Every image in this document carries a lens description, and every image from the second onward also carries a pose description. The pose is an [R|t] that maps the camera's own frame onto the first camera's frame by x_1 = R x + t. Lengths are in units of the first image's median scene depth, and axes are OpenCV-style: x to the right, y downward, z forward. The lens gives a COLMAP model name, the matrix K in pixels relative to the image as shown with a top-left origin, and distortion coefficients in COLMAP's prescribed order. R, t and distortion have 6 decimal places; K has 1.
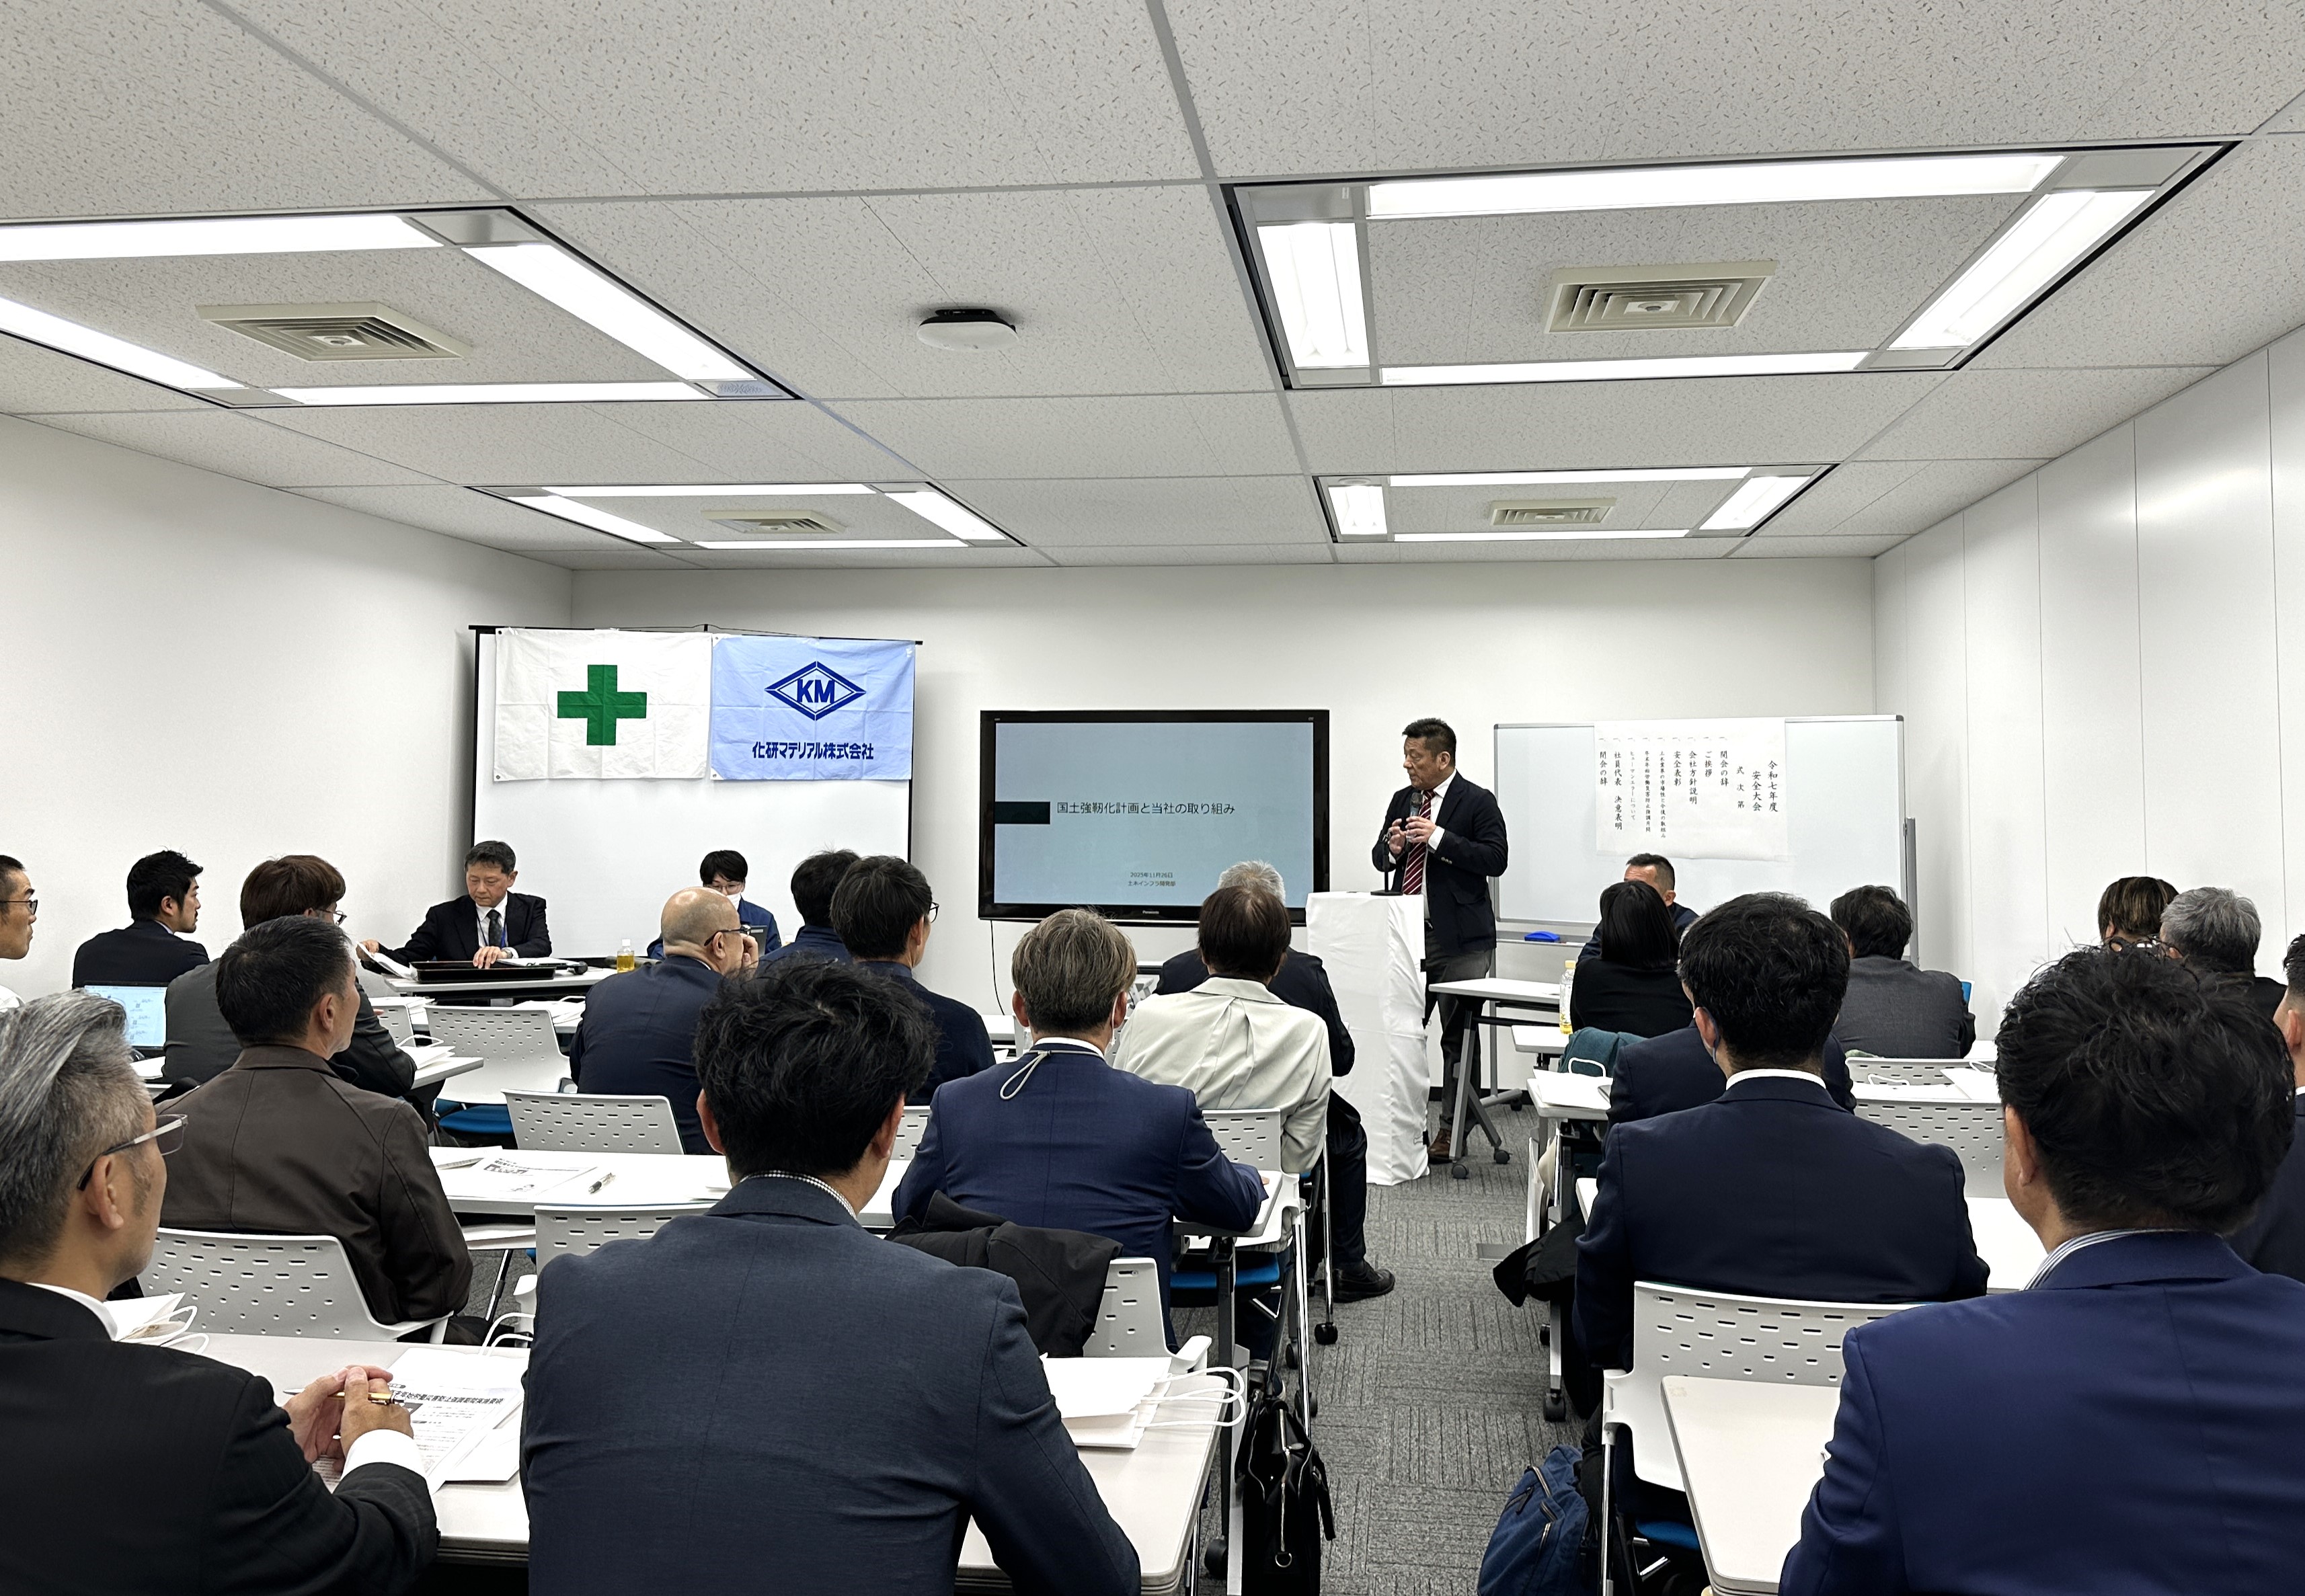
lens RADIAL K [[1948.8, 0, 1161.4], [0, 1948.8, 689.1], [0, 0, 1]] dist [0.206128, 0.000155]
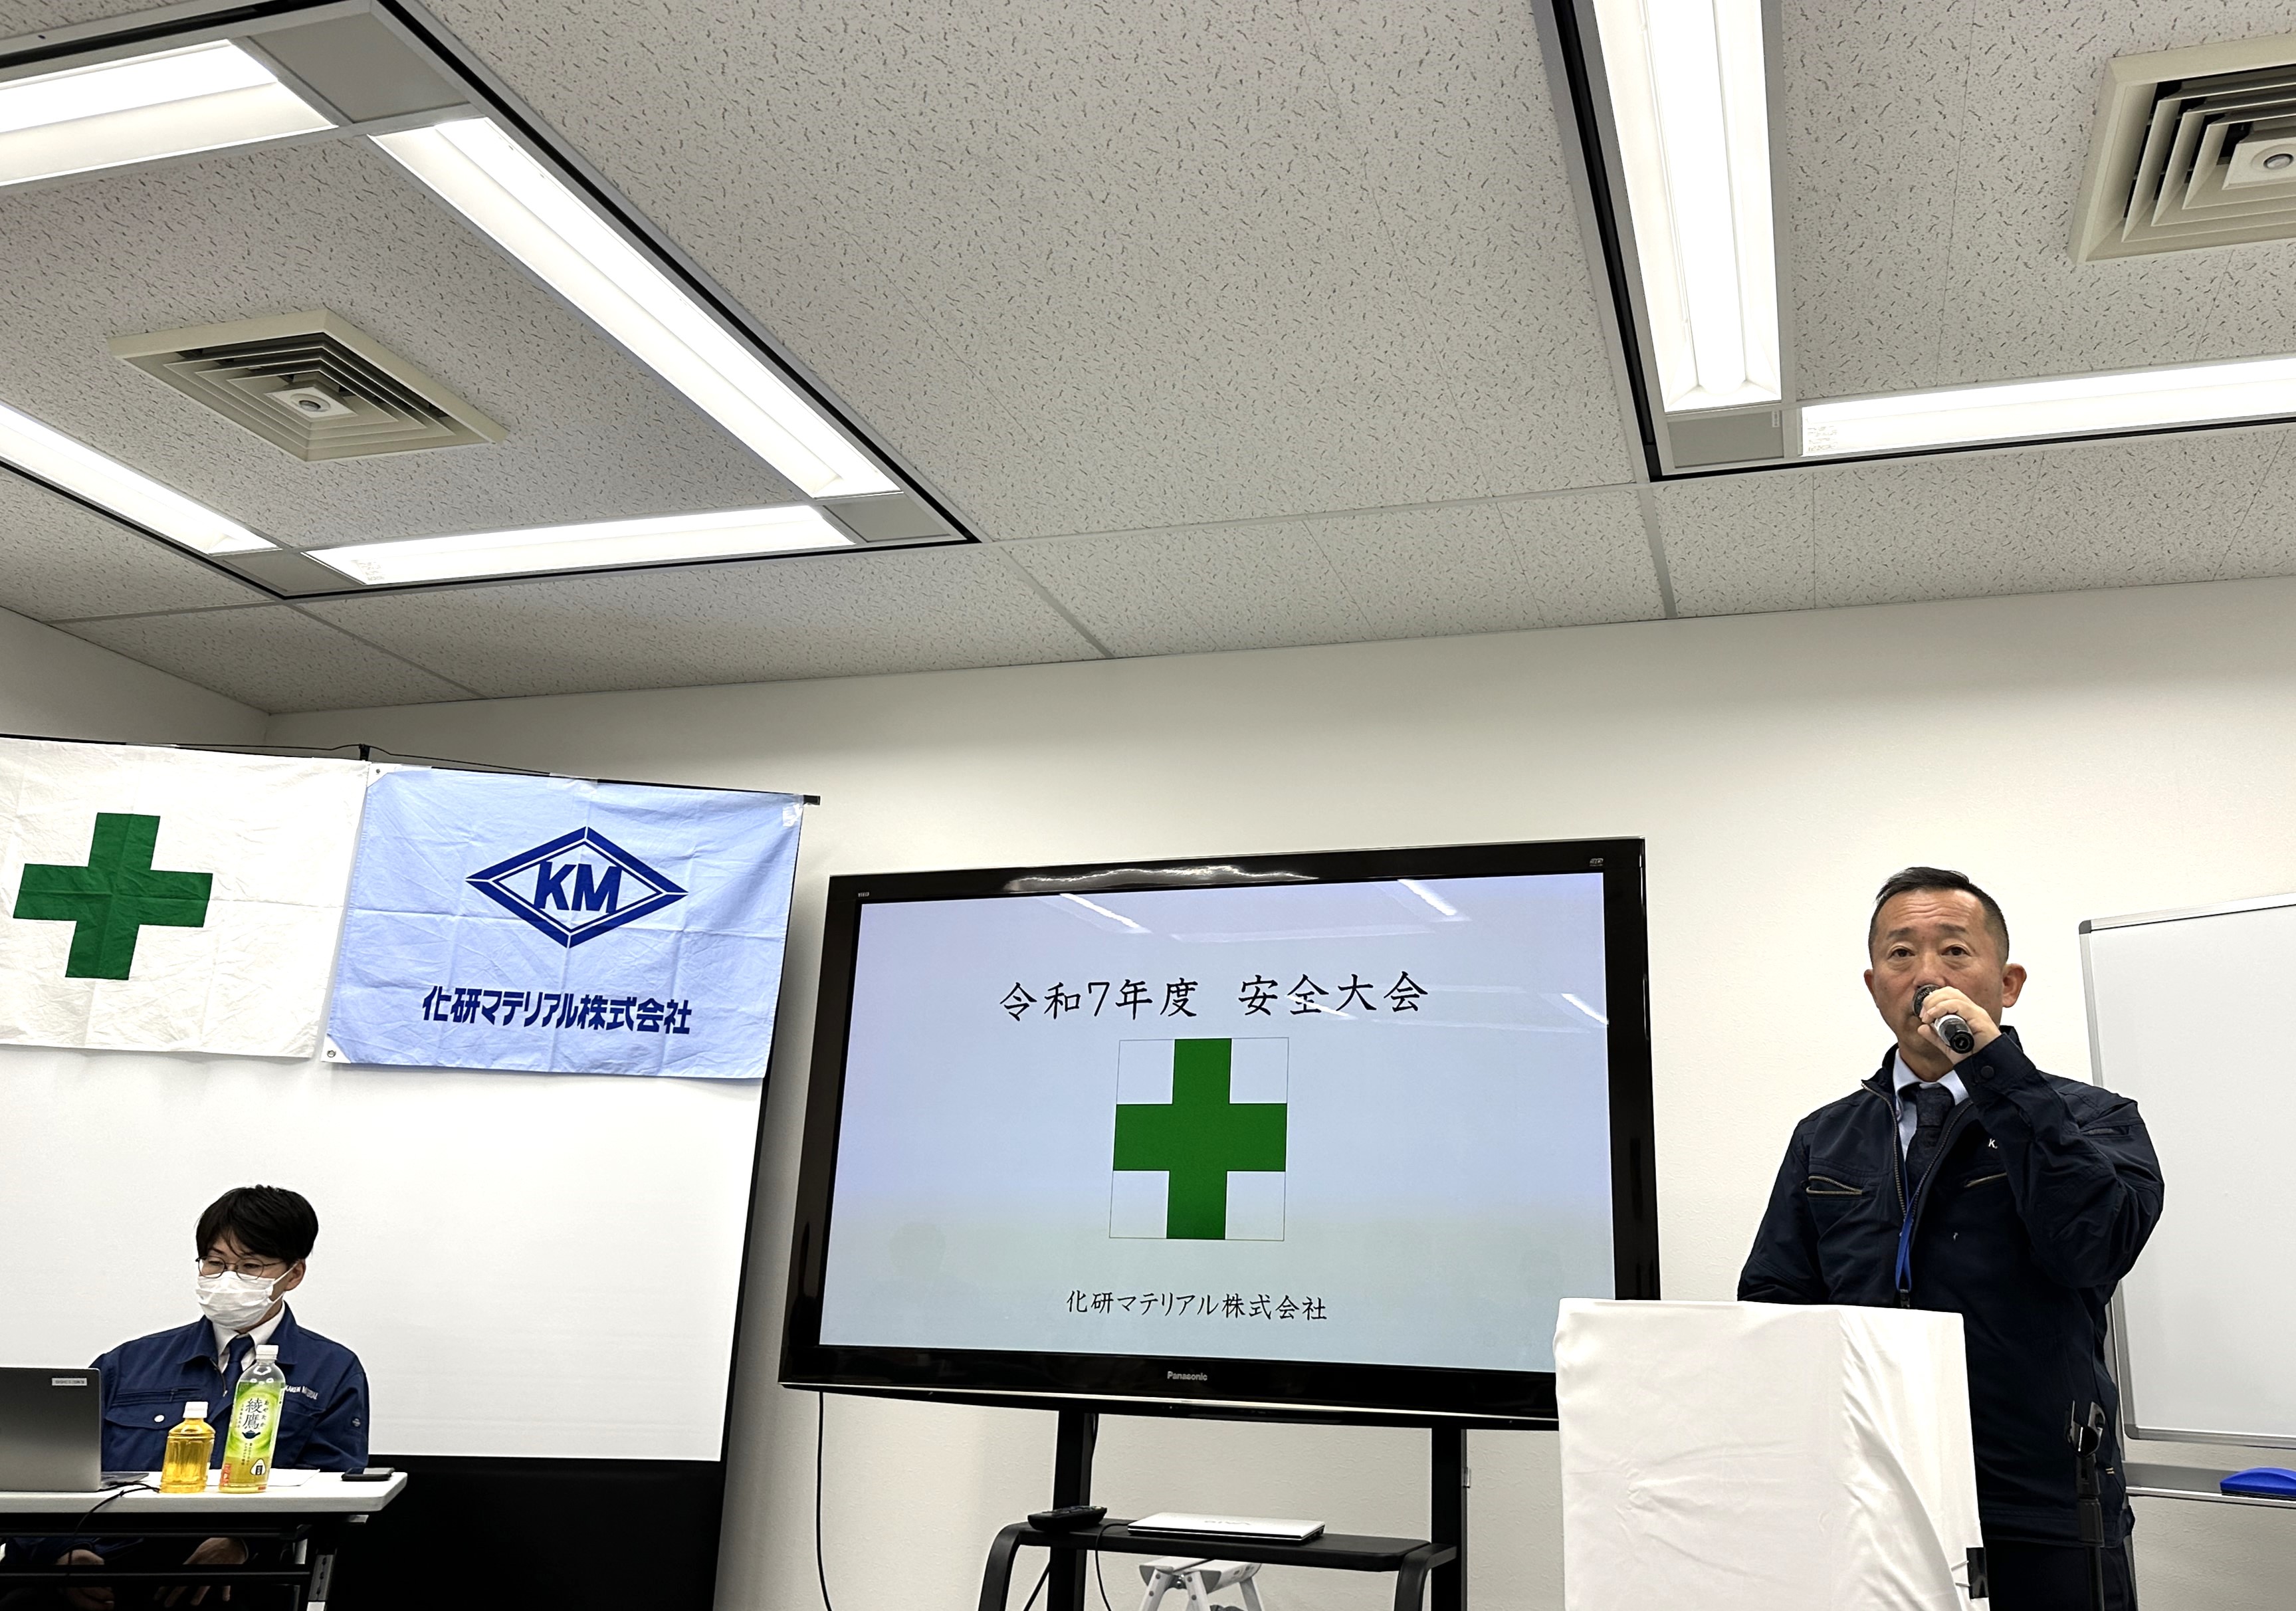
lens RADIAL K [[1877.4, 0, 1262.6], [0, 1877.4, 750.5], [0, 0, 1]] dist [0.111115, -0.191919]
pose [[0.989177, -0.018374, -0.145575, 0.060598], [-0.015311, 0.973787, -0.226948, 0.073579], [0.145929, 0.226720, 0.962966, 0.581610]]
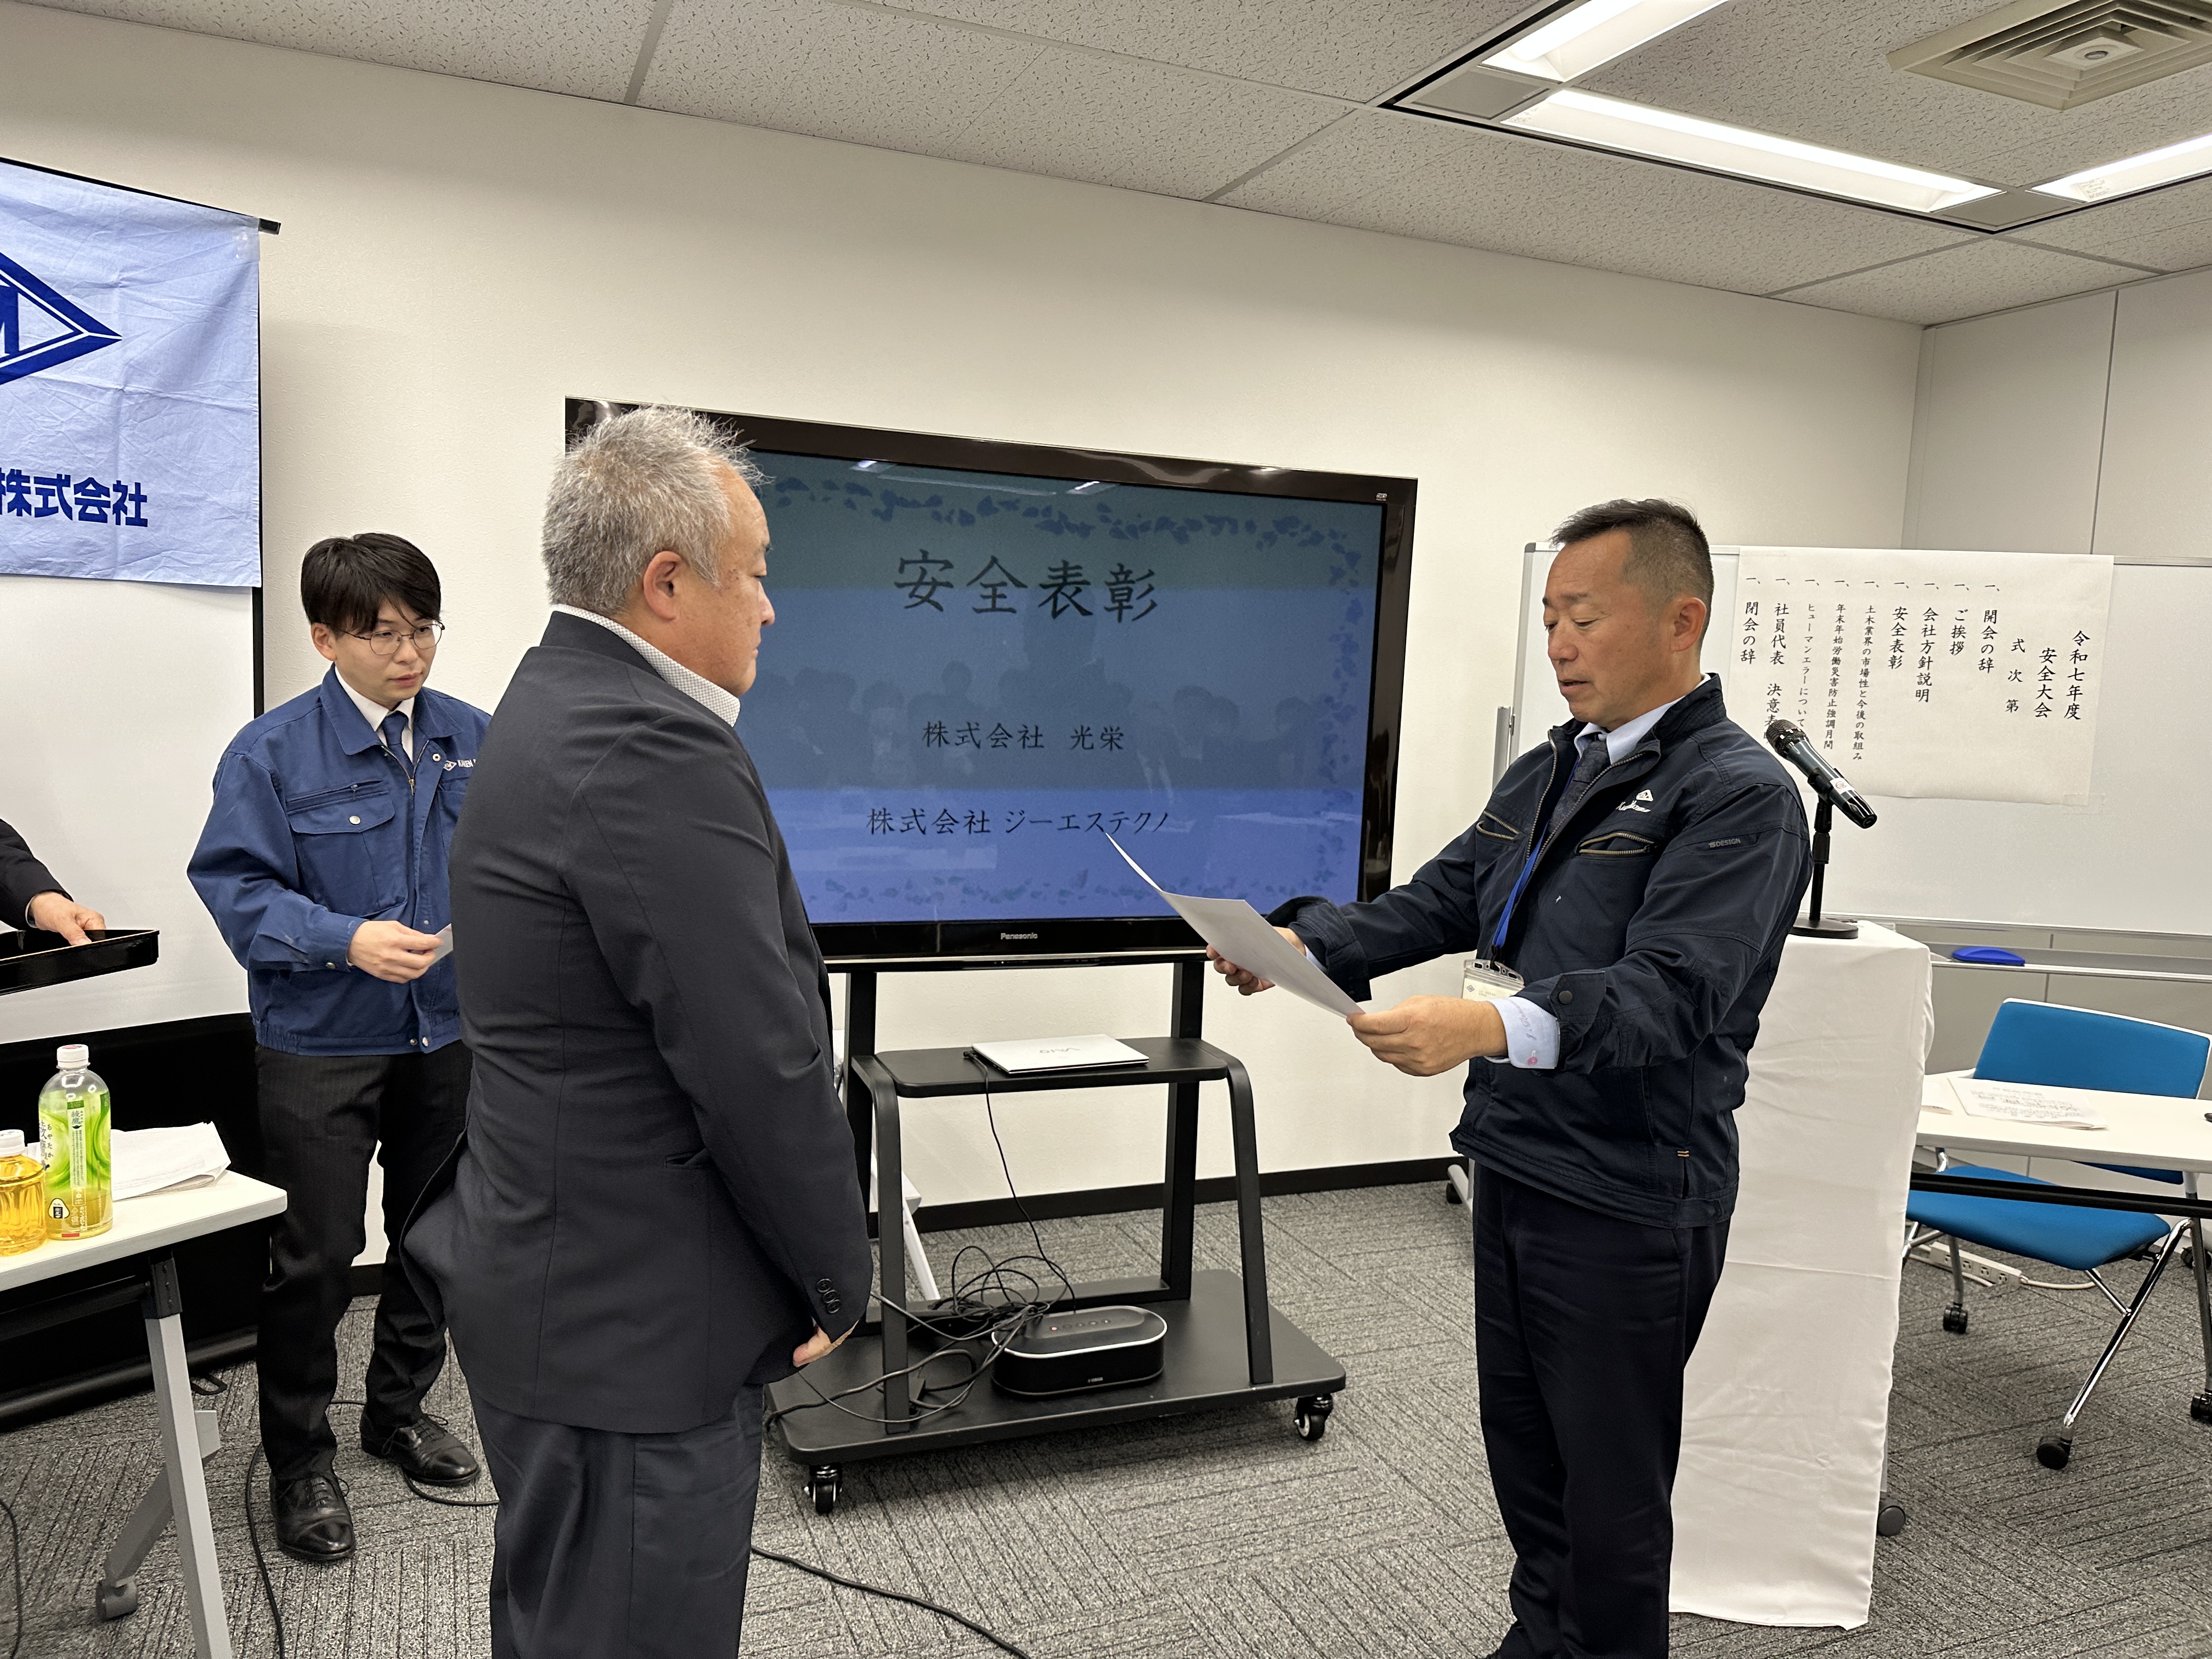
lens RADIAL K [[1539.0, 0, 1096.5], [0, 1539.0, 838.2], [0, 0, 1]] dist [0.031984, -0.039058]
pose [[0.864062, -0.026775, 0.502673, -0.145824], [-0.063207, 0.984910, 0.161110, 0.036496], [-0.499402, -0.170982, 0.849331, 0.671700]]
